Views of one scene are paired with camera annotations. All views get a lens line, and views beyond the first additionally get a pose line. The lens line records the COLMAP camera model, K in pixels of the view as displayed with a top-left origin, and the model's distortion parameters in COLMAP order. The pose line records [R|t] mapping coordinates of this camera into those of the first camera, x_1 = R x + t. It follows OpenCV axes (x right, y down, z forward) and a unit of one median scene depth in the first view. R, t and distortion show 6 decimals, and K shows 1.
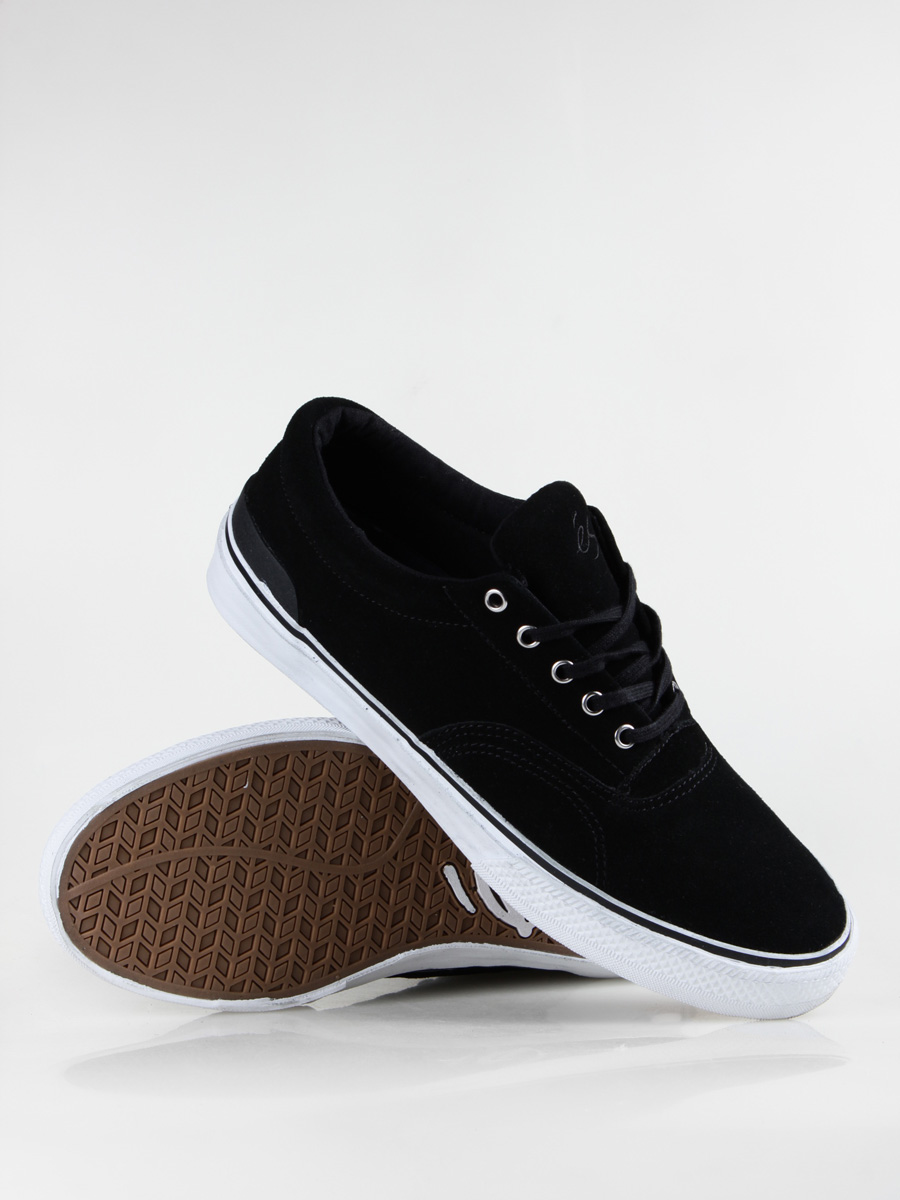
lens RADIAL K [[2690.5, 0, 450.0], [0, 2690.5, 600.0], [0, 0, 1]] dist [-0.038742, 0.280760]
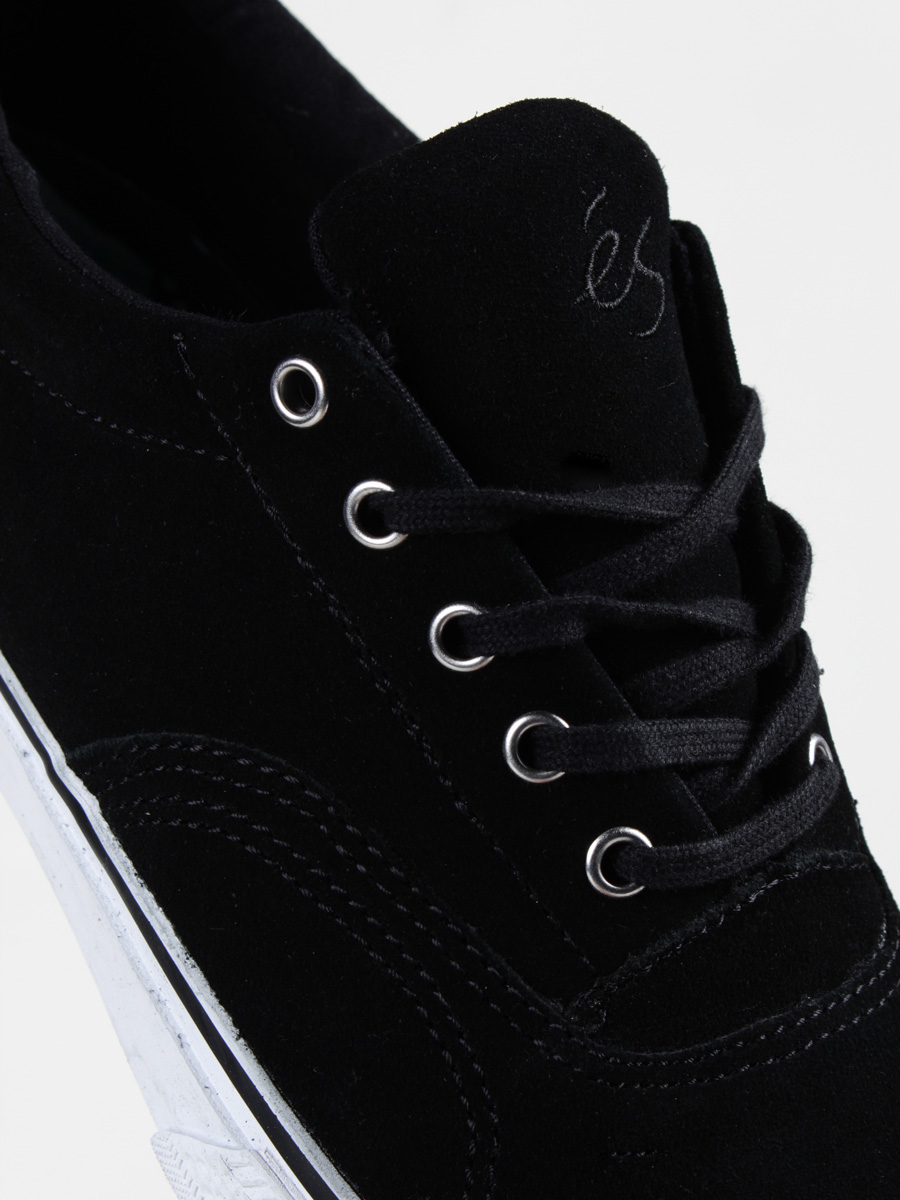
lens RADIAL K [[2690.5, 0, 450.0], [0, 2690.5, 600.0], [0, 0, 1]] dist [-0.038742, 0.280760]
pose [[0.970740, 0.171859, -0.167714, 0.094787], [-0.176313, 0.984262, -0.011927, 0.026195], [0.163025, 0.041148, 0.985763, 0.660372]]
